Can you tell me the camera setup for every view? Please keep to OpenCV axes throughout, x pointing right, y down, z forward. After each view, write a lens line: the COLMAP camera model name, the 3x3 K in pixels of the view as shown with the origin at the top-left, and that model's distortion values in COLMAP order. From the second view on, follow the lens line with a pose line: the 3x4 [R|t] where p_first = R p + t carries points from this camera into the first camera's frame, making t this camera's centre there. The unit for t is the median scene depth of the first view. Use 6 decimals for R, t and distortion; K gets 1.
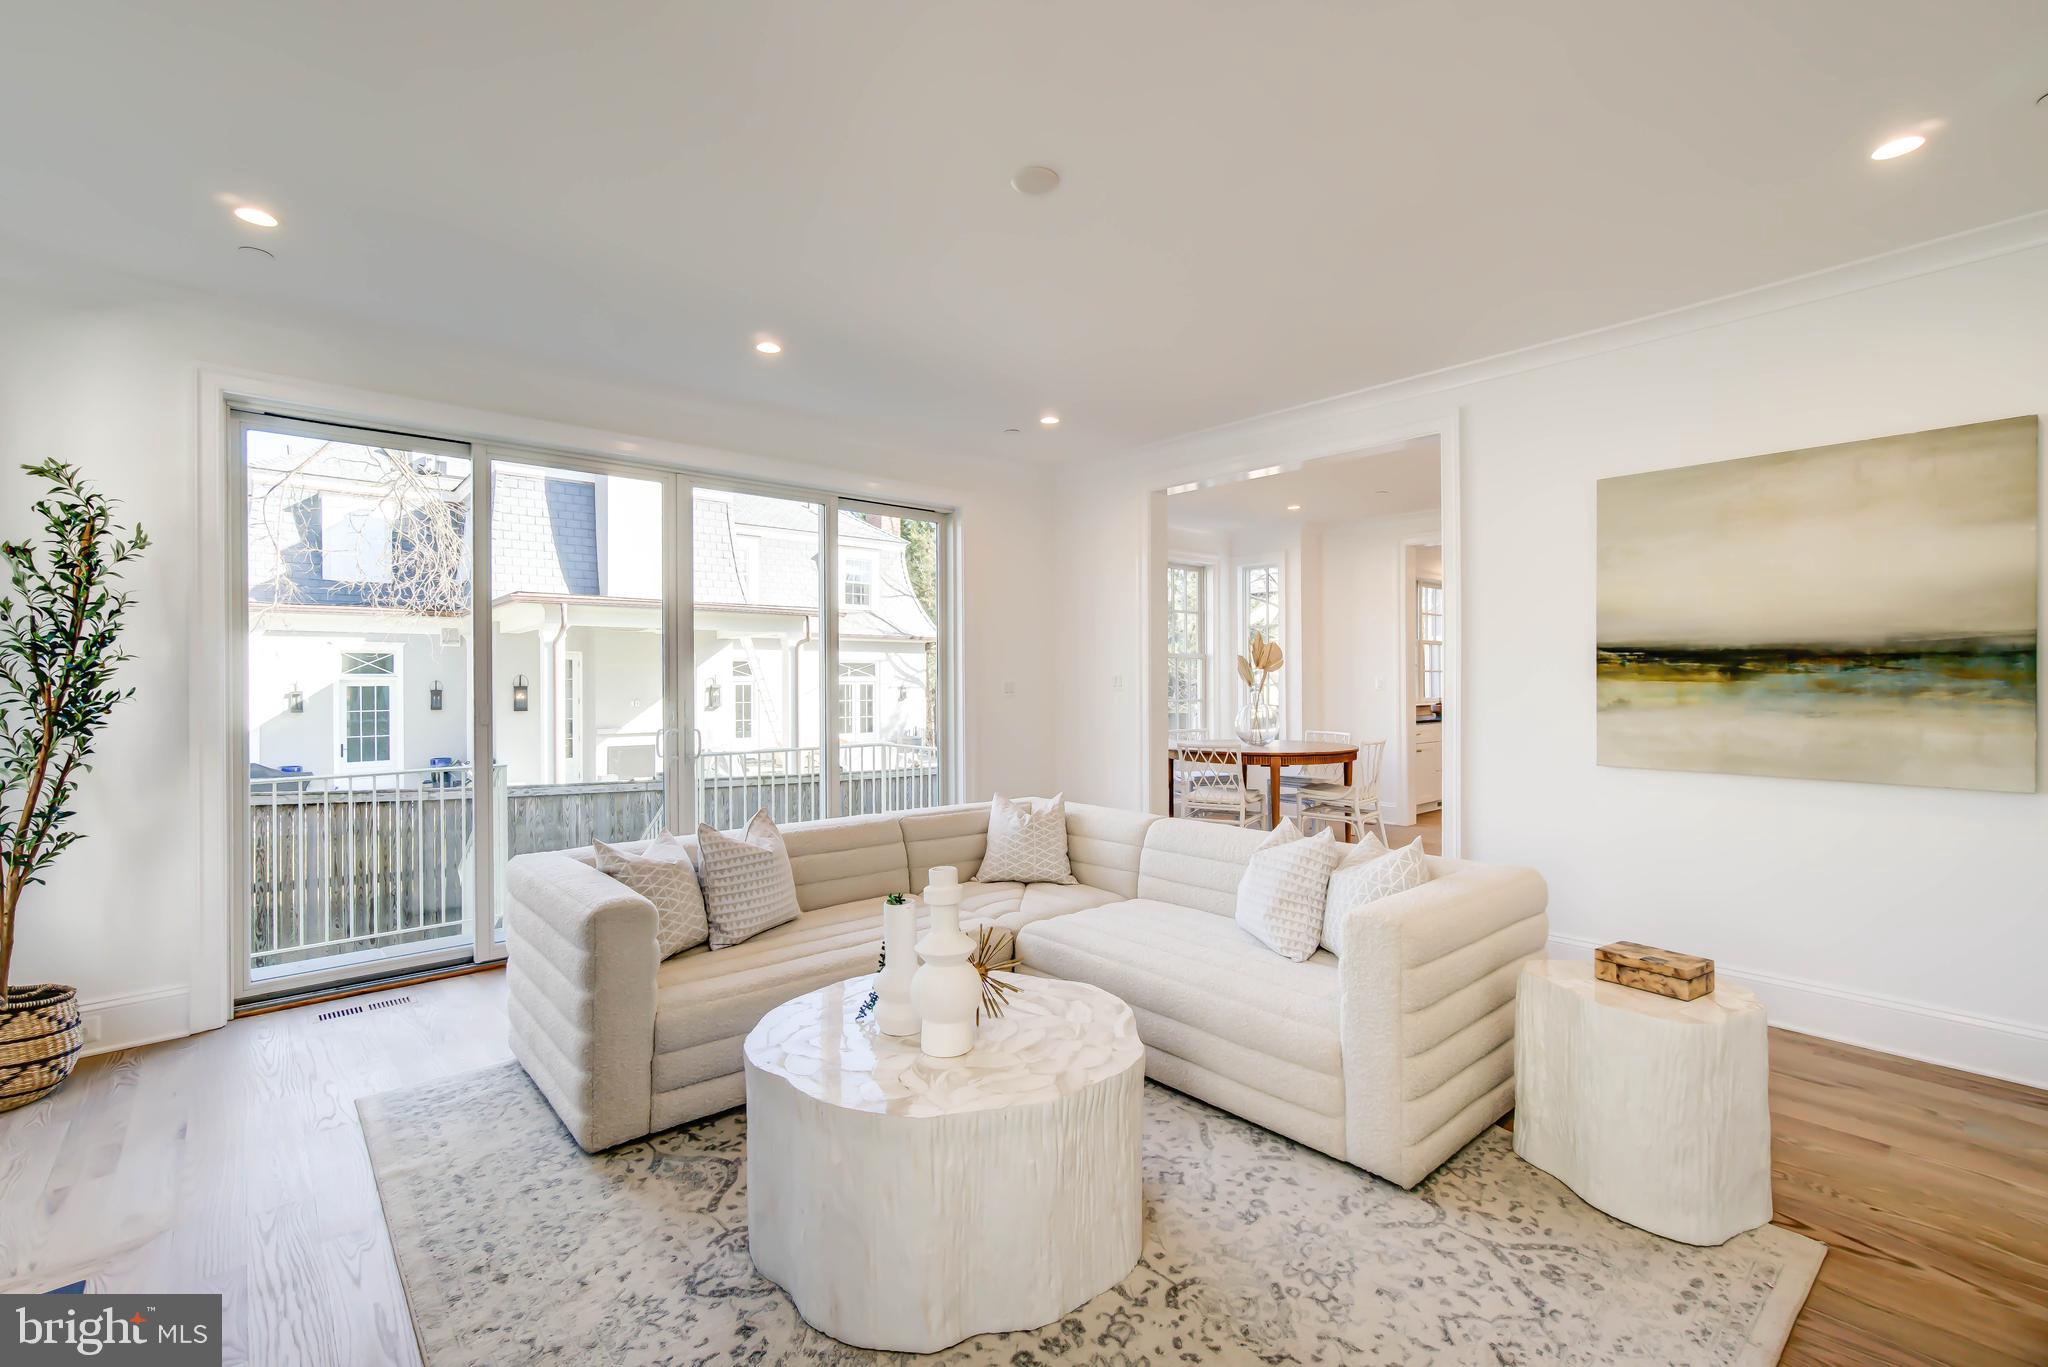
lens RADIAL K [[887.7, 0, 1015.3], [0, 887.7, 680.6], [0, 0, 1]] dist [-0.002958, -0.000230]
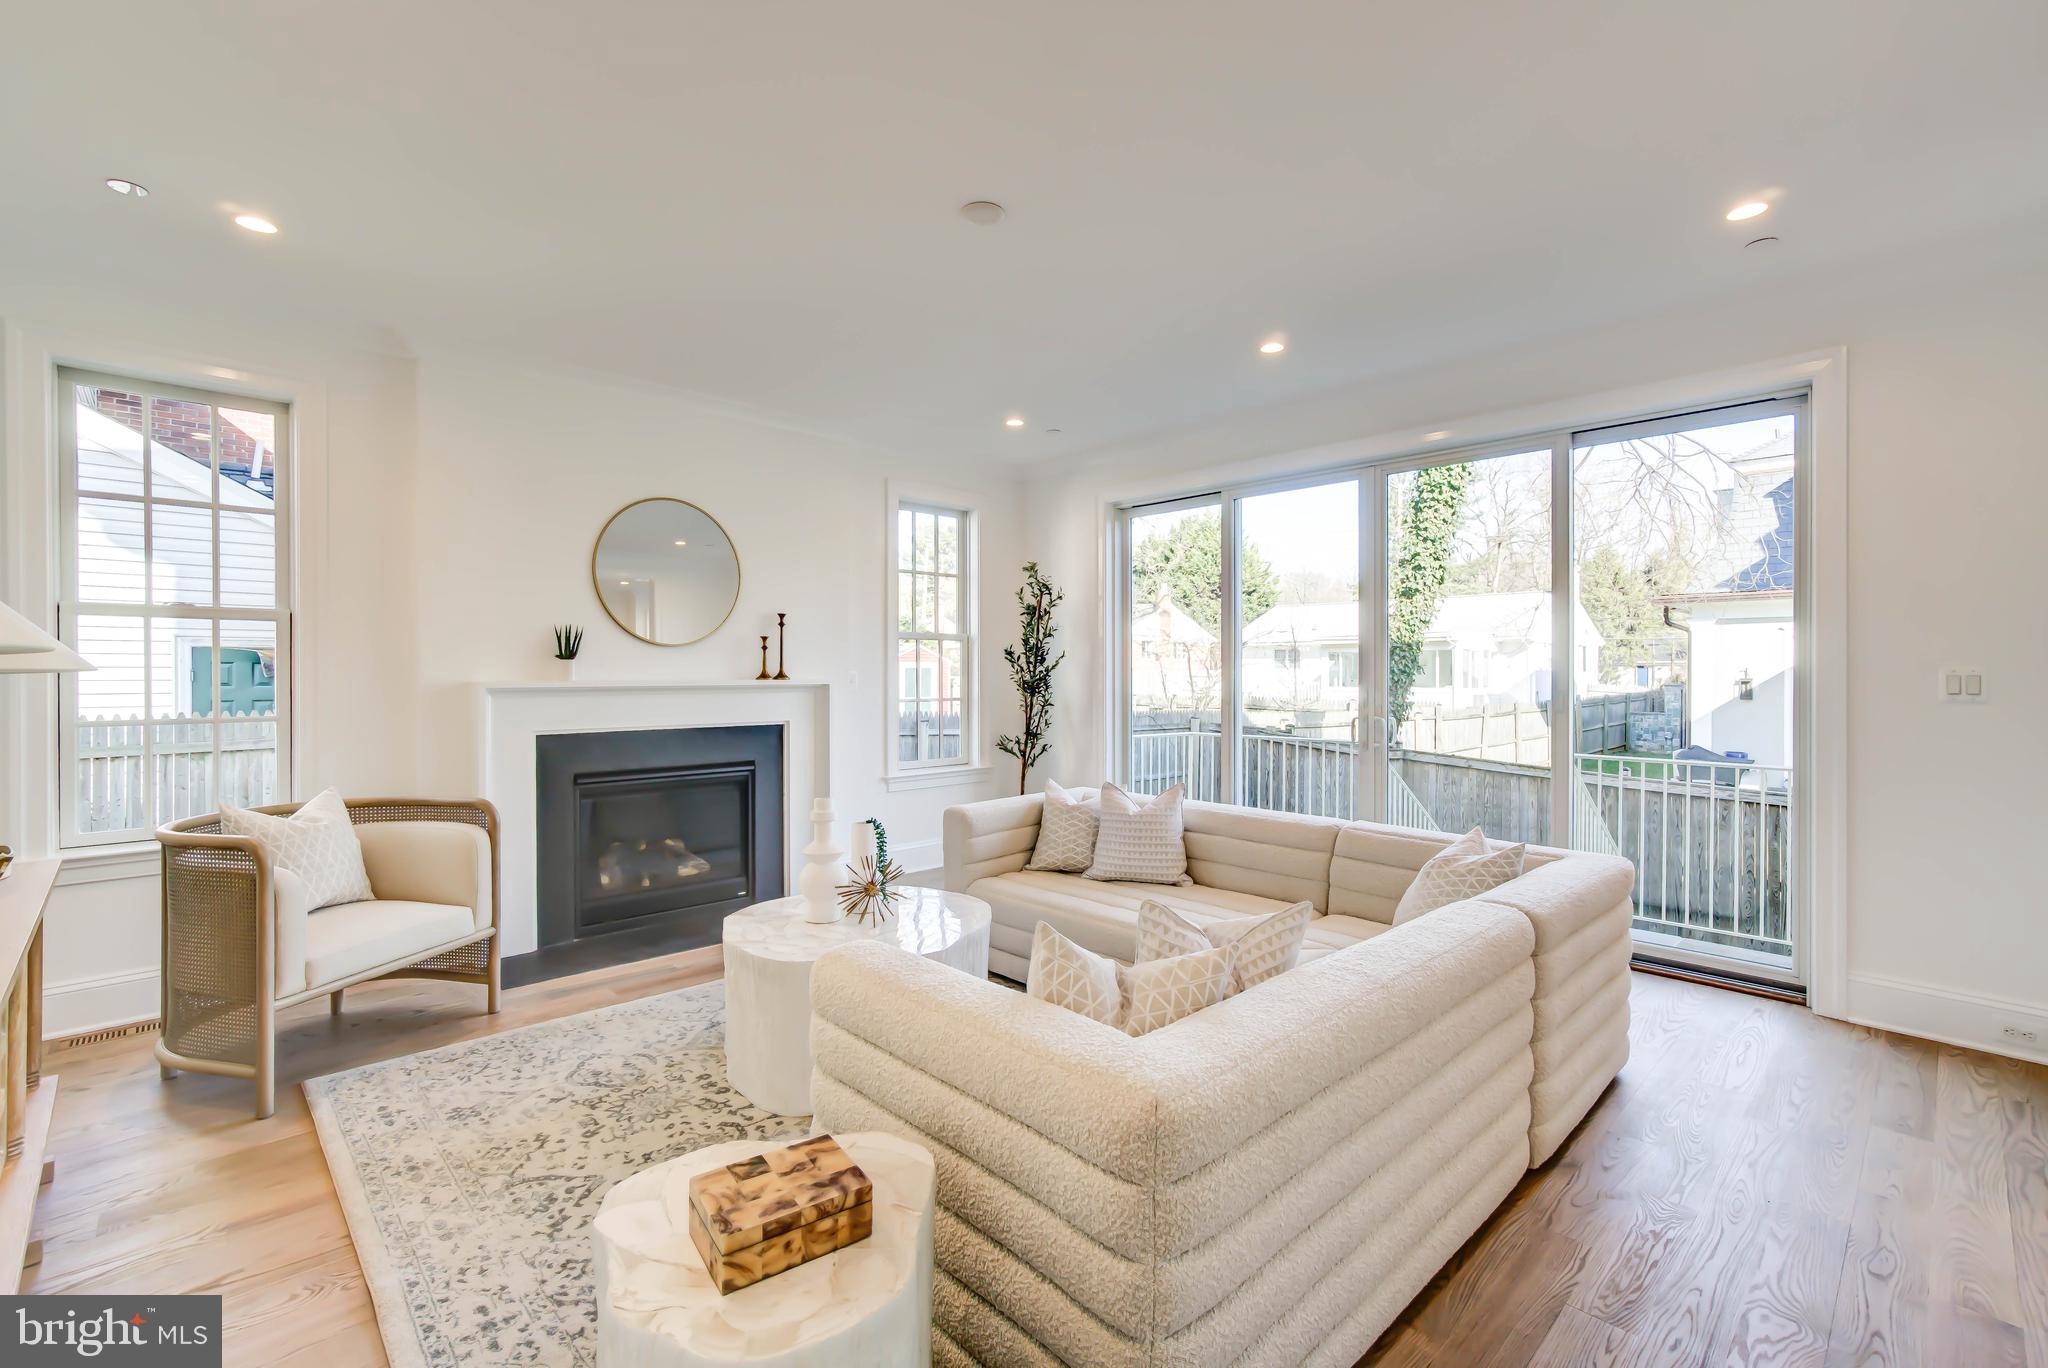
lens RADIAL K [[904.5, 0, 1035.8], [0, 904.5, 678.0], [0, 0, 1]] dist [0.005490, 0.001420]
pose [[0.057334, 0.009885, -0.998306, 0.748977], [0.002189, 0.999947, 0.010027, -0.002493], [0.998353, -0.002760, 0.057310, 0.654388]]
